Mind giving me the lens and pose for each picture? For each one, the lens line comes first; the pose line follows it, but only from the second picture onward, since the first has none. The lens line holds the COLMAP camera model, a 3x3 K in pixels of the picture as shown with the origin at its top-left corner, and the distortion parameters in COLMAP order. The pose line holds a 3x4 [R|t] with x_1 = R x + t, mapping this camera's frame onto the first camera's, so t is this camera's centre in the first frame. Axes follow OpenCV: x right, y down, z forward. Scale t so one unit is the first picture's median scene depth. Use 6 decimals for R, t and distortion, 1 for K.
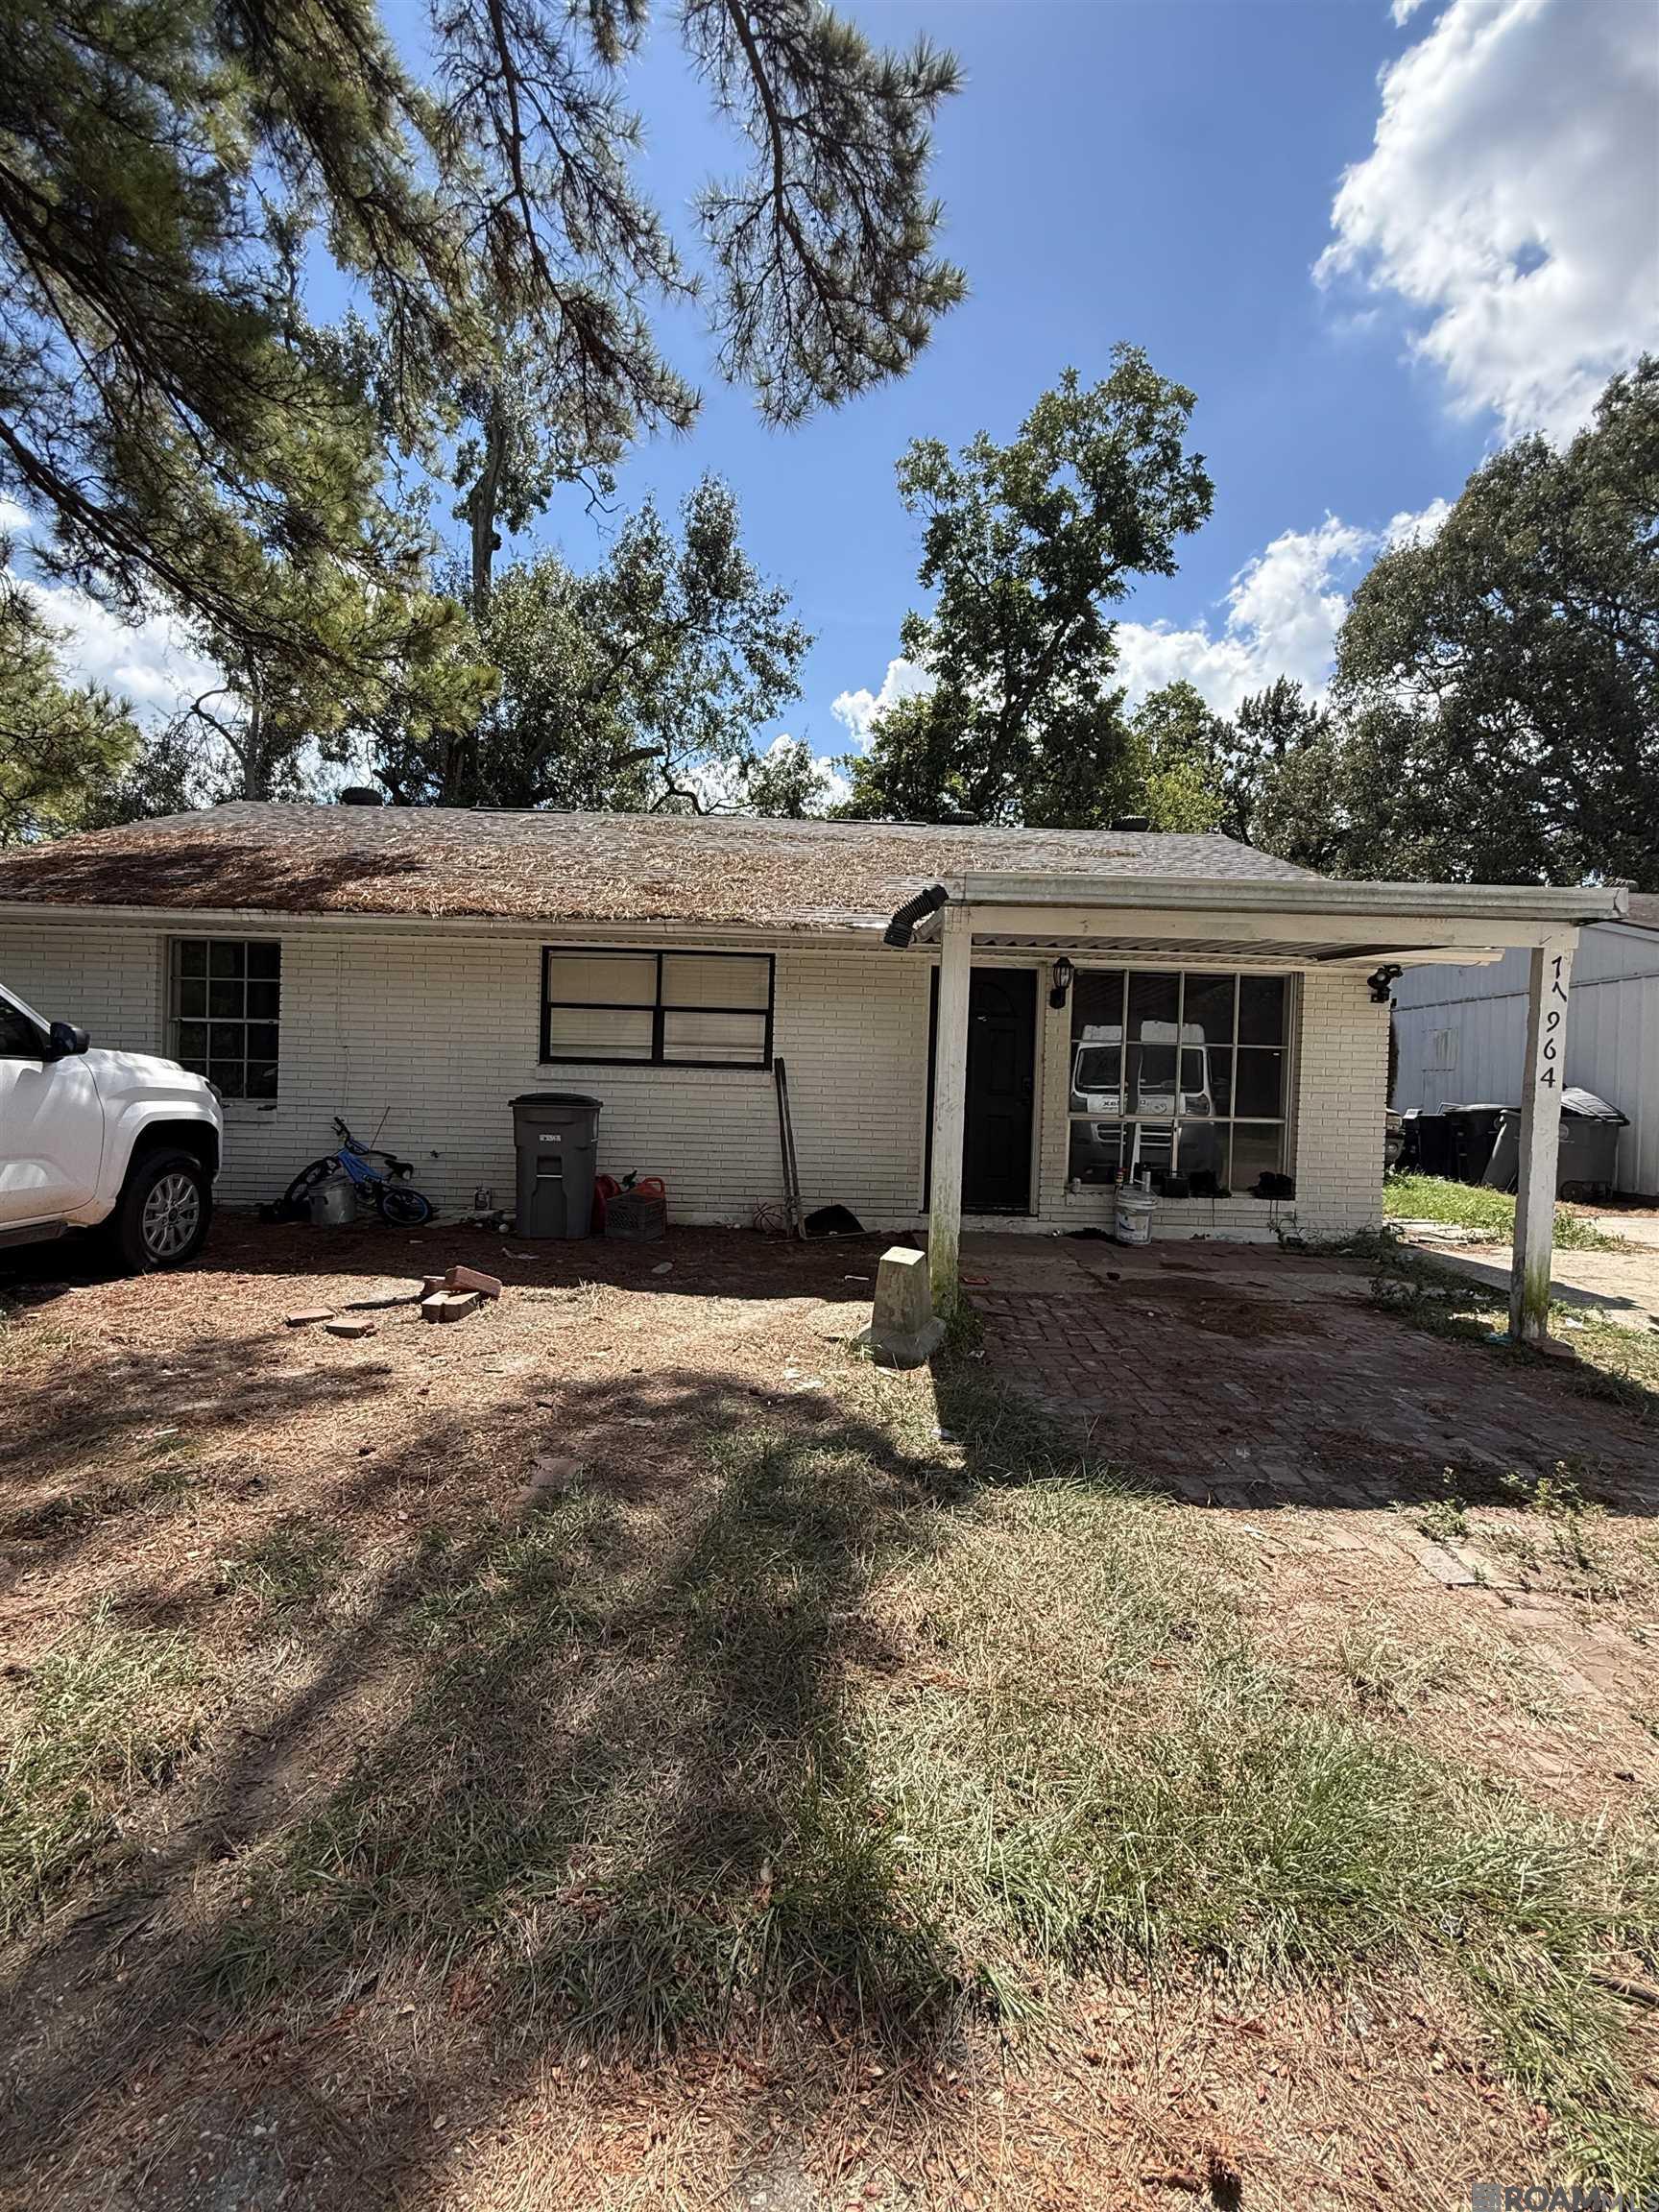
lens RADIAL K [[951.4, 0, 826.4], [0, 951.4, 1108.2], [0, 0, 1]] dist [0.000505, -0.000004]
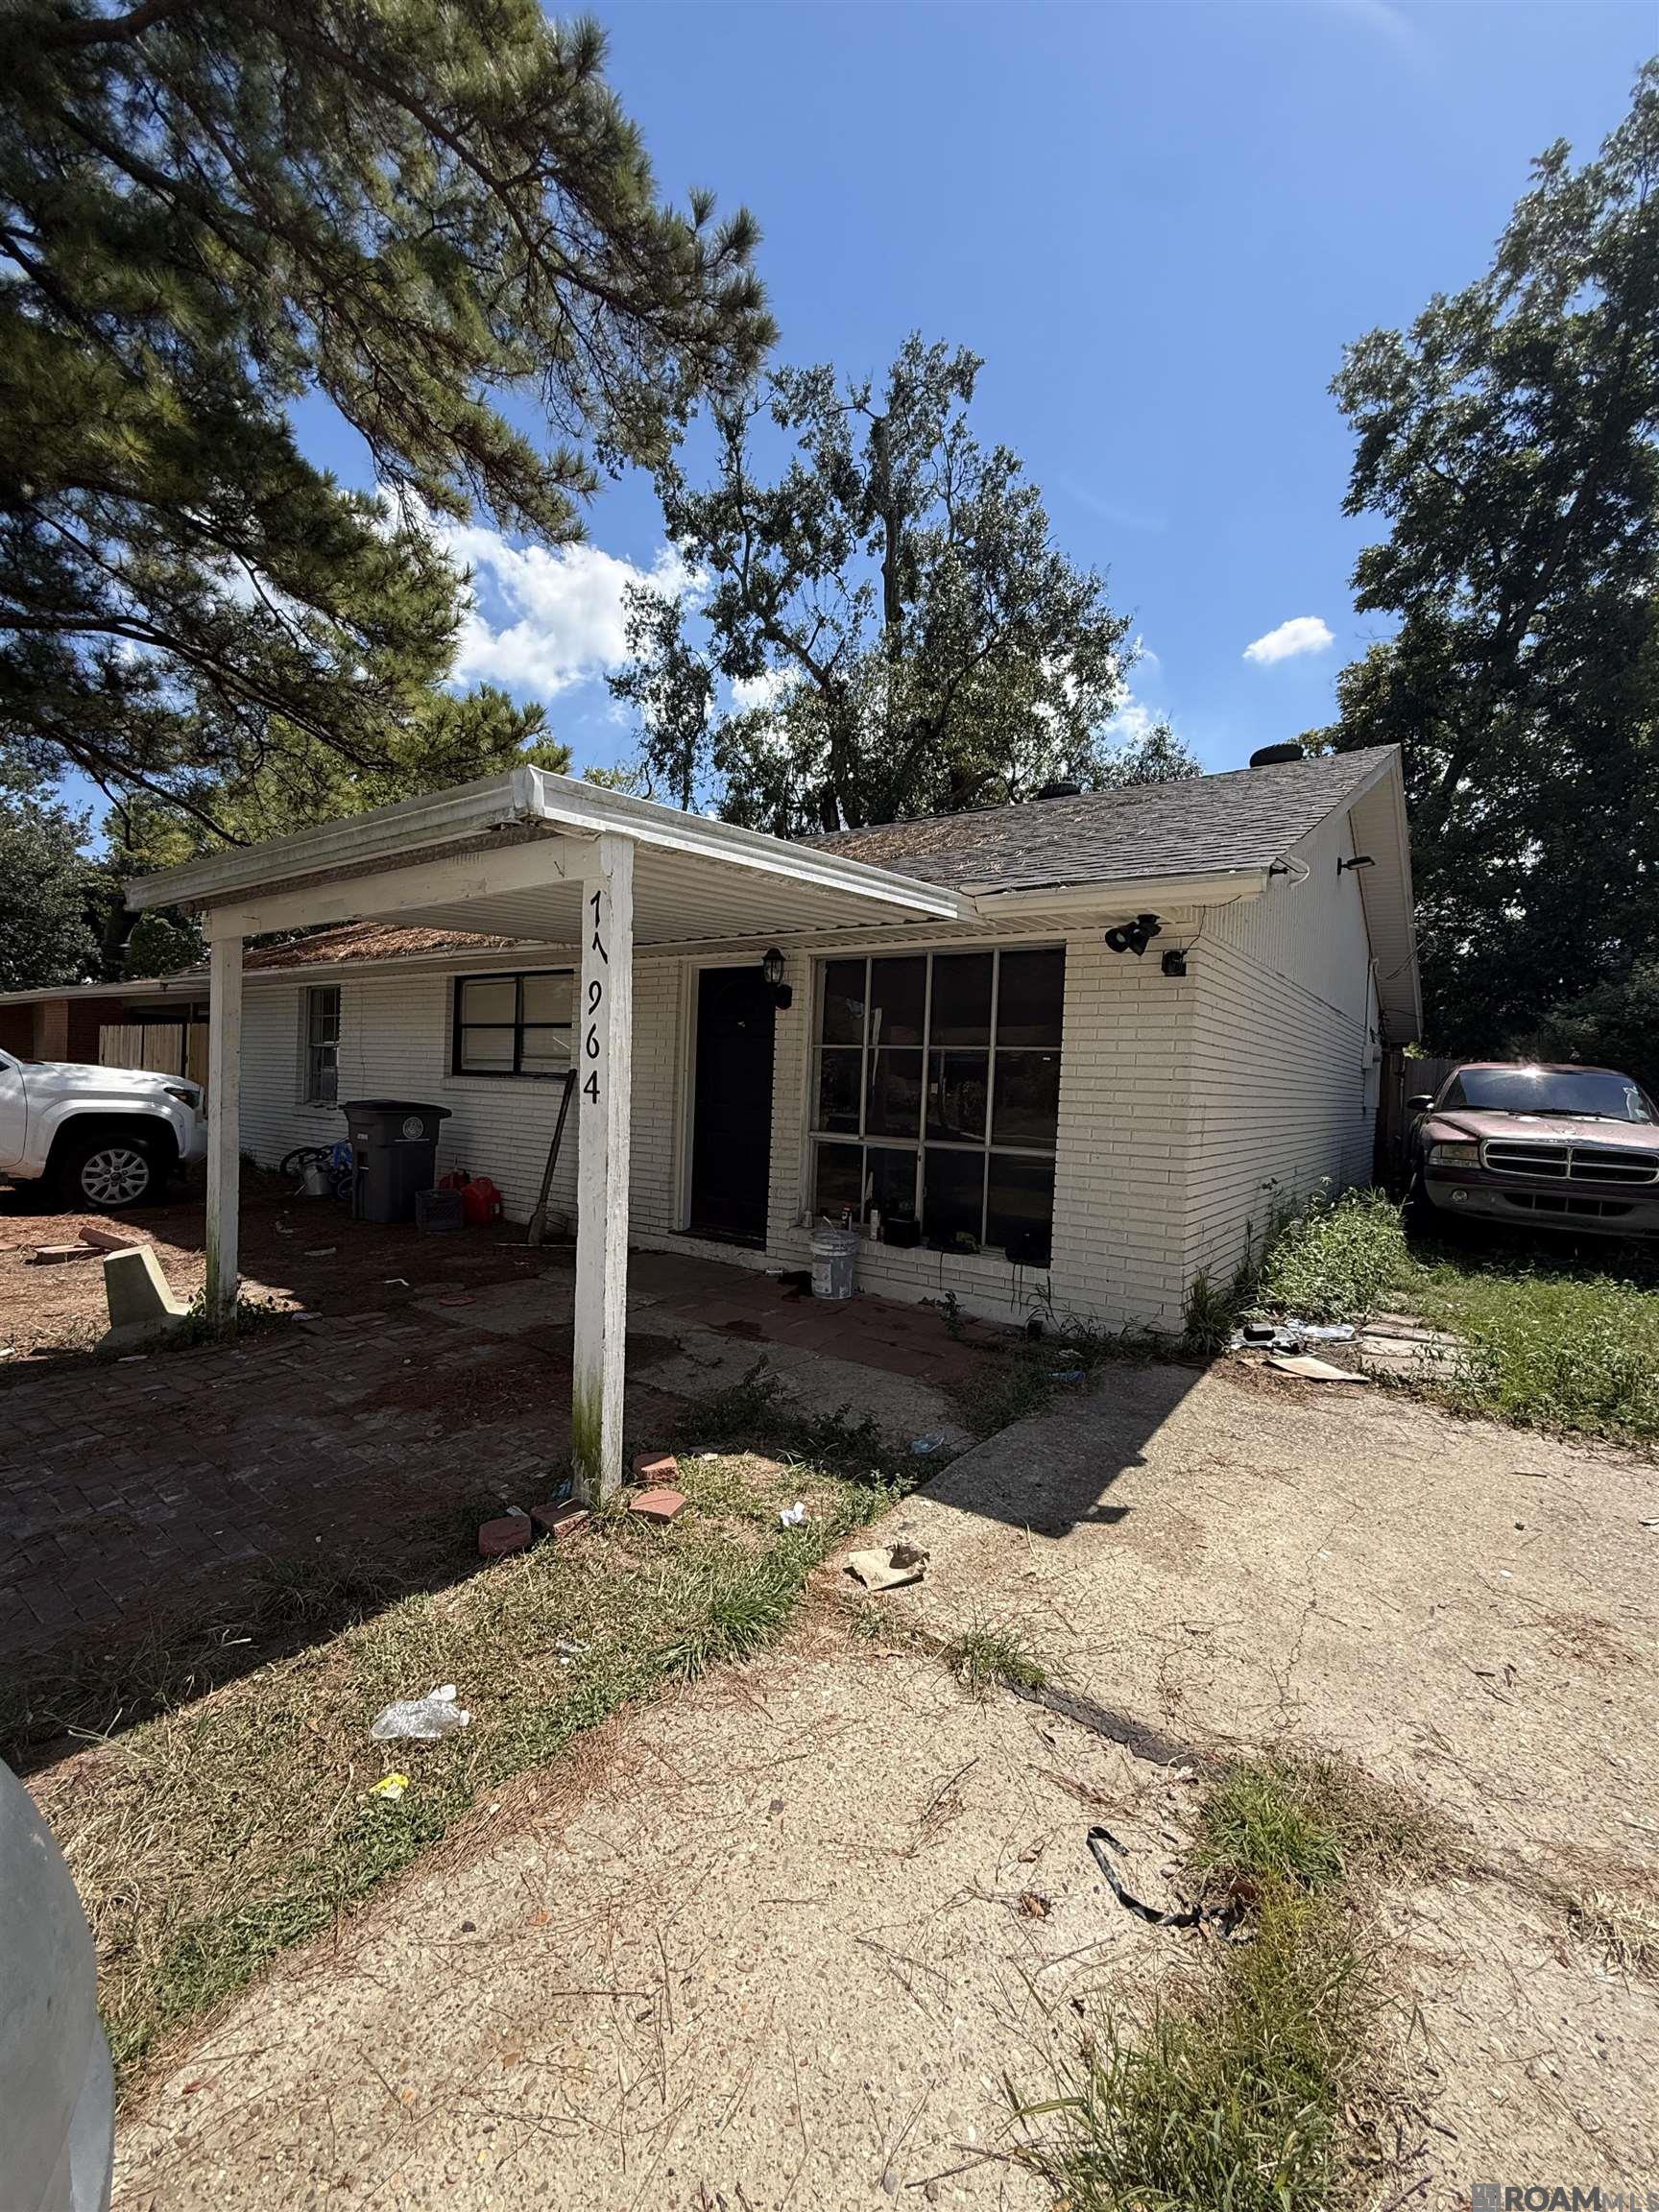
lens RADIAL K [[897.2, 0, 830.3], [0, 897.2, 1105.0], [0, 0, 1]] dist [0.001613, 0.000507]
pose [[0.807868, 0.016326, -0.589138, 0.741749], [-0.027631, 0.999566, -0.010189, -0.011383], [0.588716, 0.024509, 0.807968, 0.372270]]
